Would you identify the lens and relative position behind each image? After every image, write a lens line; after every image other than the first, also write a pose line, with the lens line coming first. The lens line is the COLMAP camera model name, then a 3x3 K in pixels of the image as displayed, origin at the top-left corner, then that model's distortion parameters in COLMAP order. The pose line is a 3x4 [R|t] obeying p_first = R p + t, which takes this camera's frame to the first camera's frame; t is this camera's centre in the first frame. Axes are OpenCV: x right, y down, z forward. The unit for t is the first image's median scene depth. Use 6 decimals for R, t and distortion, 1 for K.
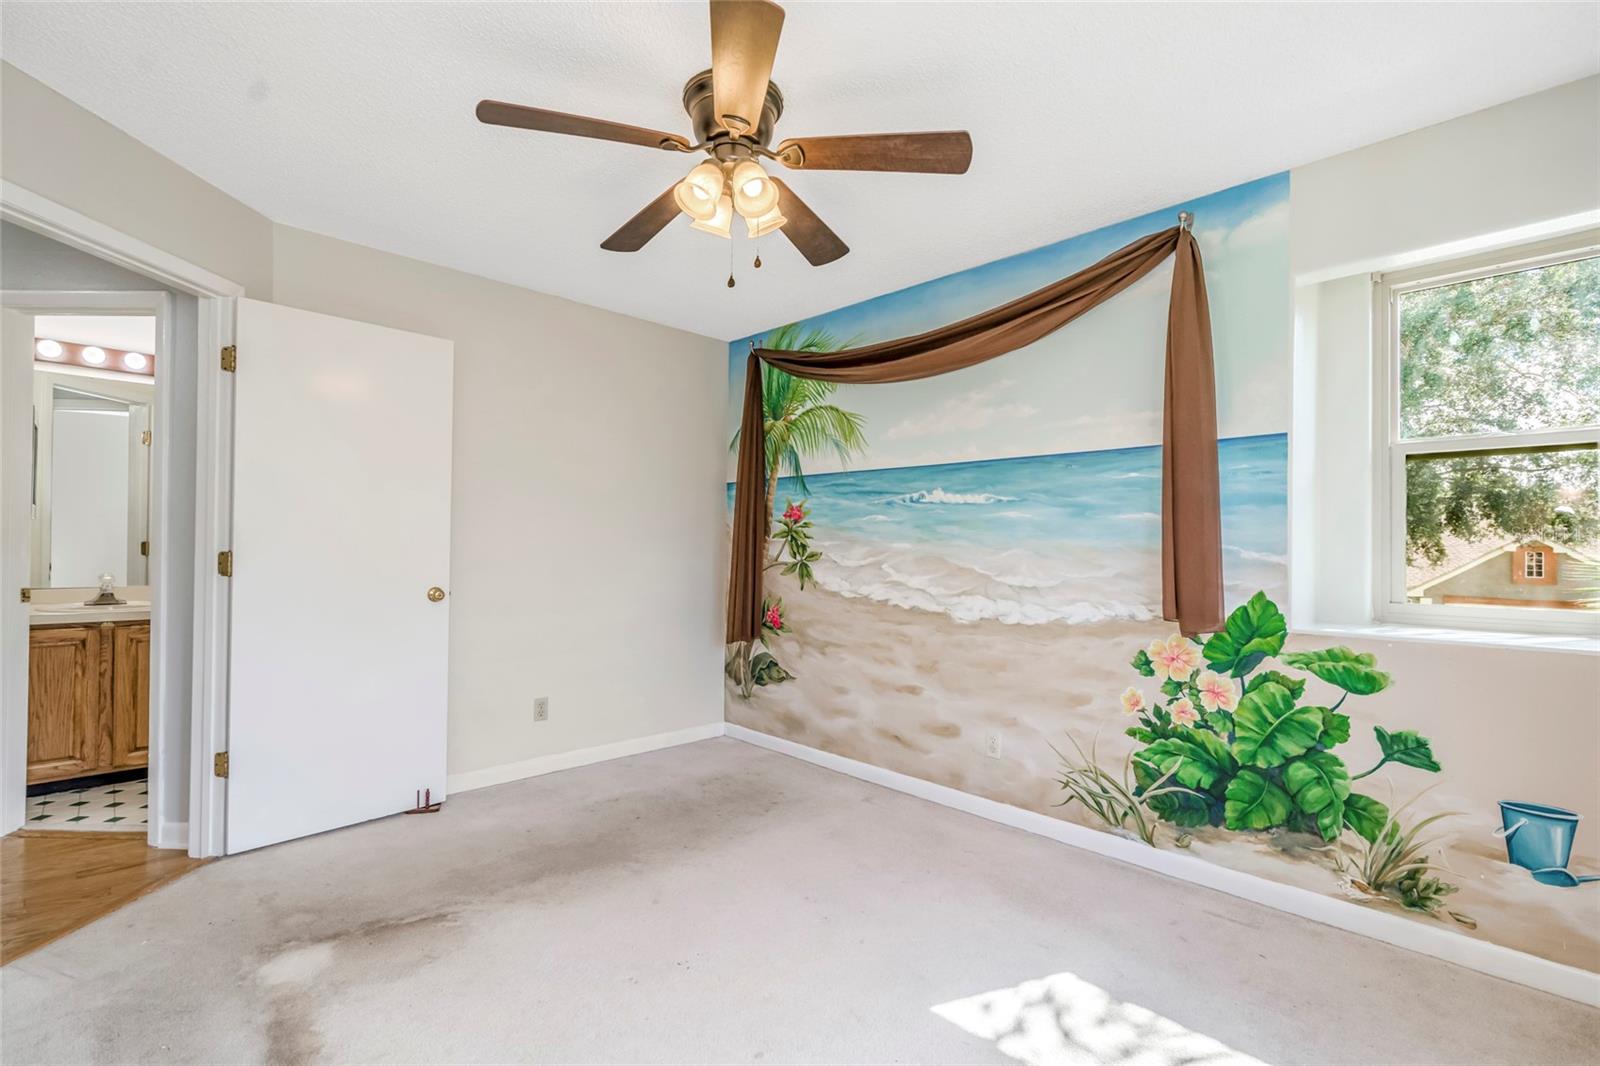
lens RADIAL K [[729.9, 0, 794.2], [0, 729.9, 533.7], [0, 0, 1]] dist [-0.003916, 0.002919]
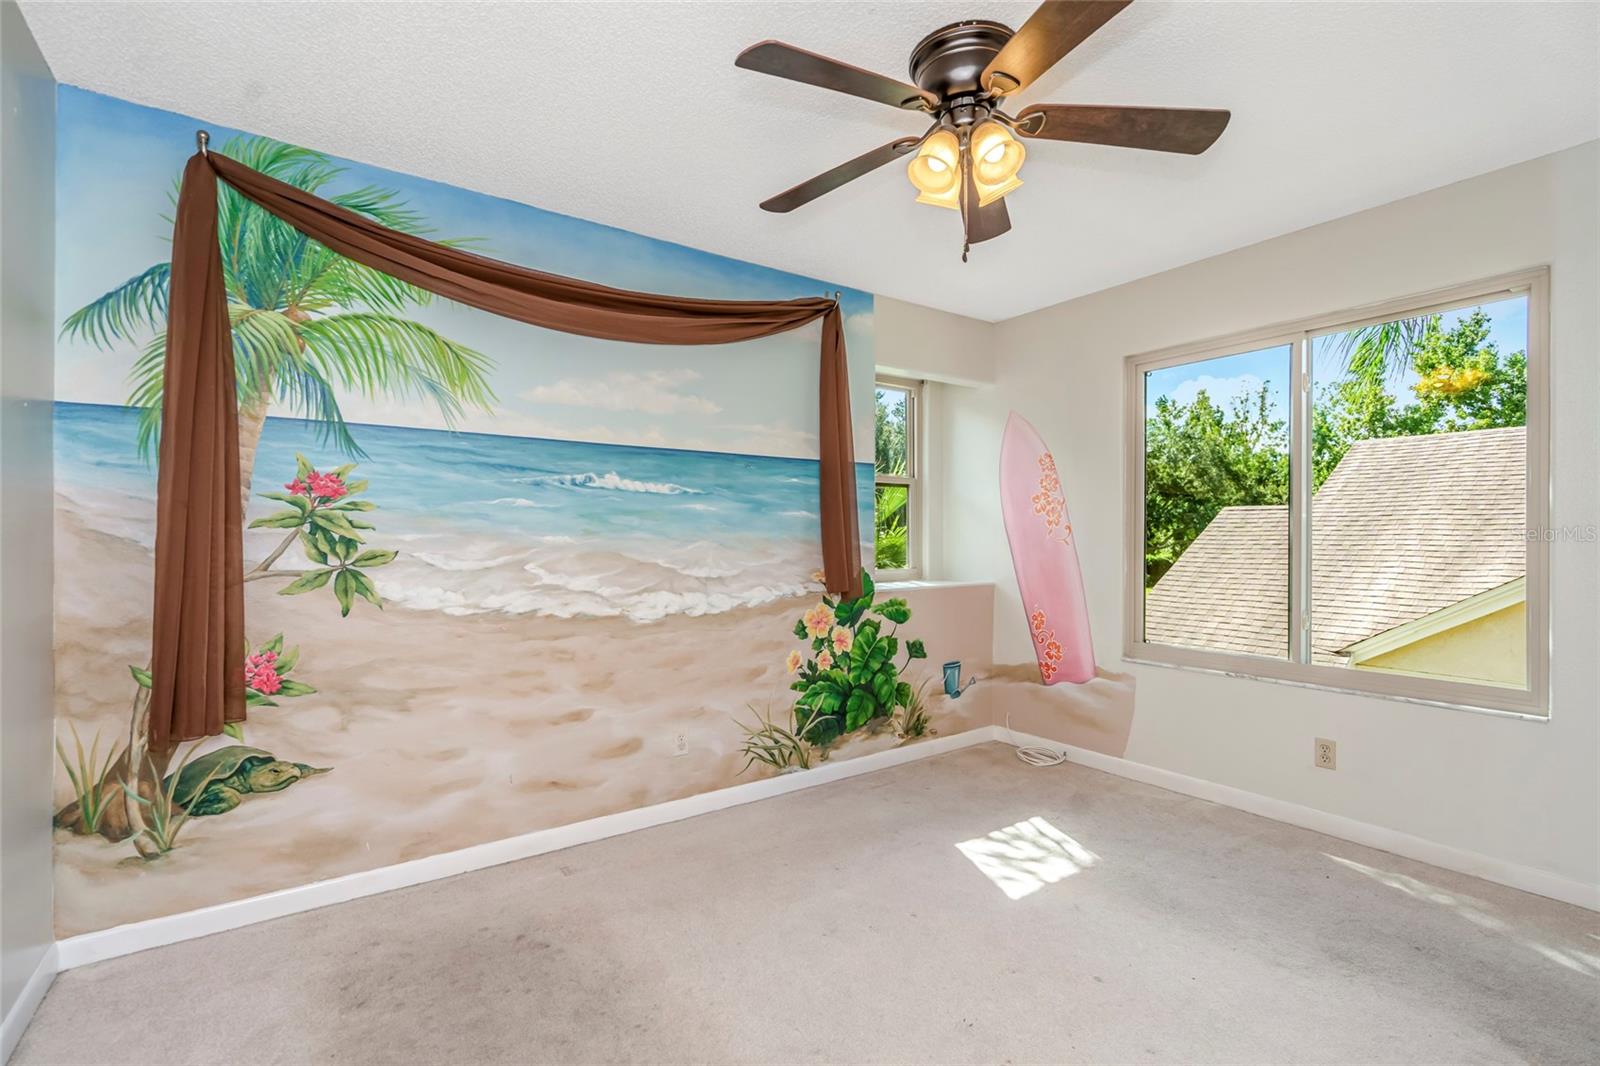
lens RADIAL K [[729.9, 0, 803.7], [0, 729.9, 531.8], [0, 0, 1]] dist [-0.003916, 0.002919]
pose [[0.140102, -0.003064, 0.990132, -0.598279], [-0.015299, 0.999869, 0.005259, 0.000185], [-0.990019, -0.015885, 0.140037, 0.629264]]
